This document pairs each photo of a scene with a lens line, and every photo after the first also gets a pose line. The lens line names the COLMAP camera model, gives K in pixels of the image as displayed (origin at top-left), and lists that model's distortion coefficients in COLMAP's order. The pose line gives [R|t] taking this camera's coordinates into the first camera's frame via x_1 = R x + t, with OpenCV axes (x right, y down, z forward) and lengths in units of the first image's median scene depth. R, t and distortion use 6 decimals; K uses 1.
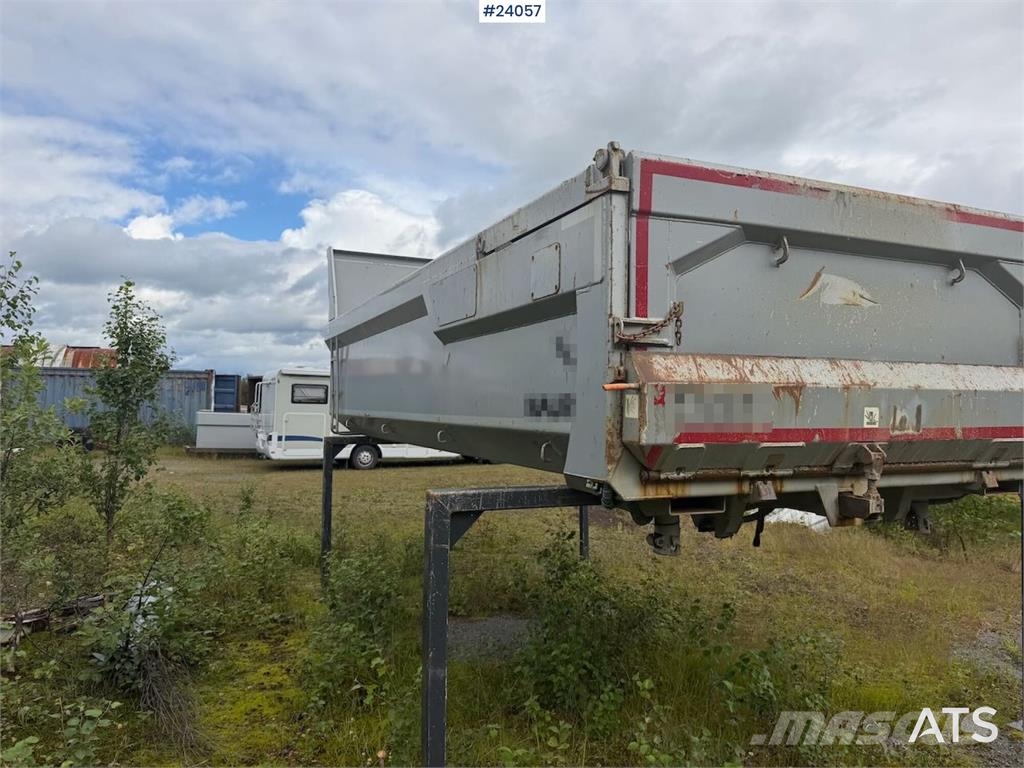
lens RADIAL K [[729.8, 0, 512.0], [0, 729.8, 384.0], [0, 0, 1]] dist [0.098835, -0.132210]
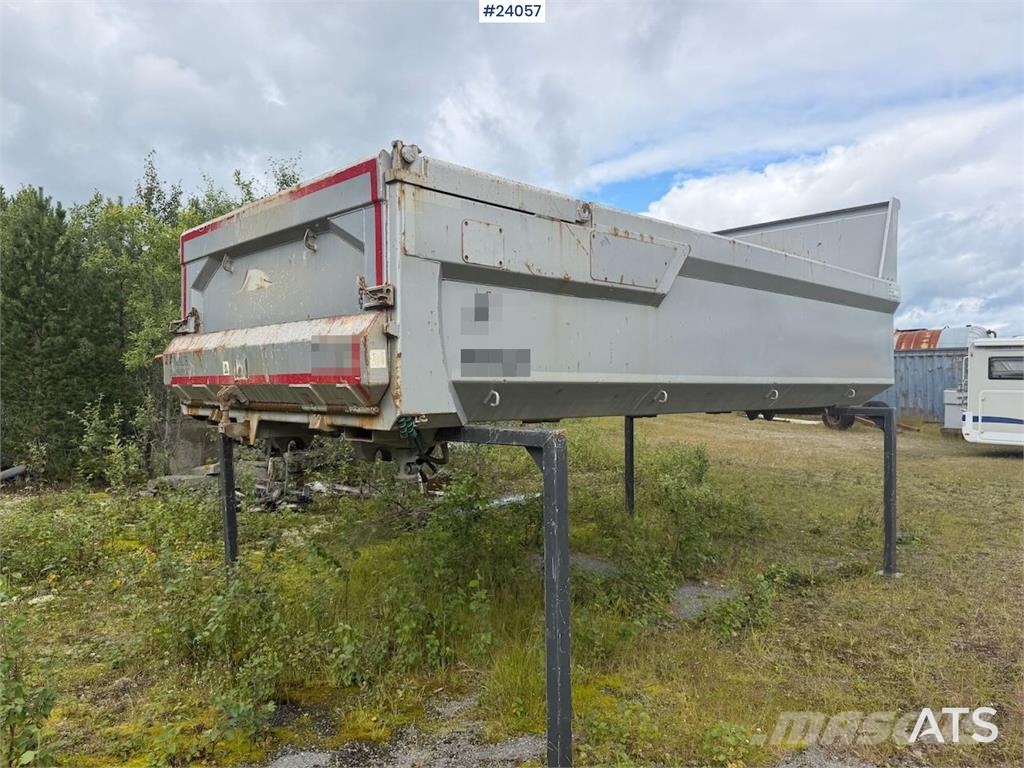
lens RADIAL K [[729.8, 0, 512.0], [0, 729.8, 384.0], [0, 0, 1]] dist [0.098835, -0.132210]
pose [[0.336962, -0.009318, -0.941472, 2.081501], [0.028591, 0.999591, 0.000340, 0.093465], [0.941084, -0.027033, 0.337090, 1.054880]]
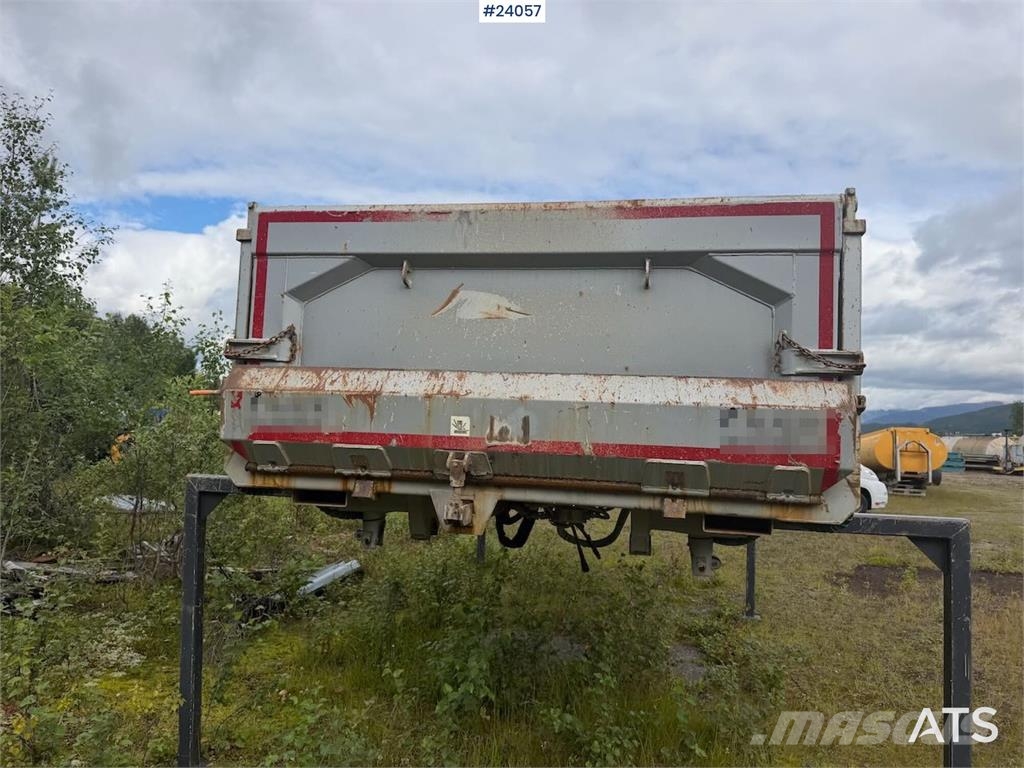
lens RADIAL K [[729.8, 0, 512.0], [0, 729.8, 384.0], [0, 0, 1]] dist [0.098835, -0.132210]
pose [[0.821546, -0.011074, -0.570035, 1.137452], [-0.021087, 0.998537, -0.049789, 0.036042], [0.569752, 0.052924, 0.820111, 0.210880]]
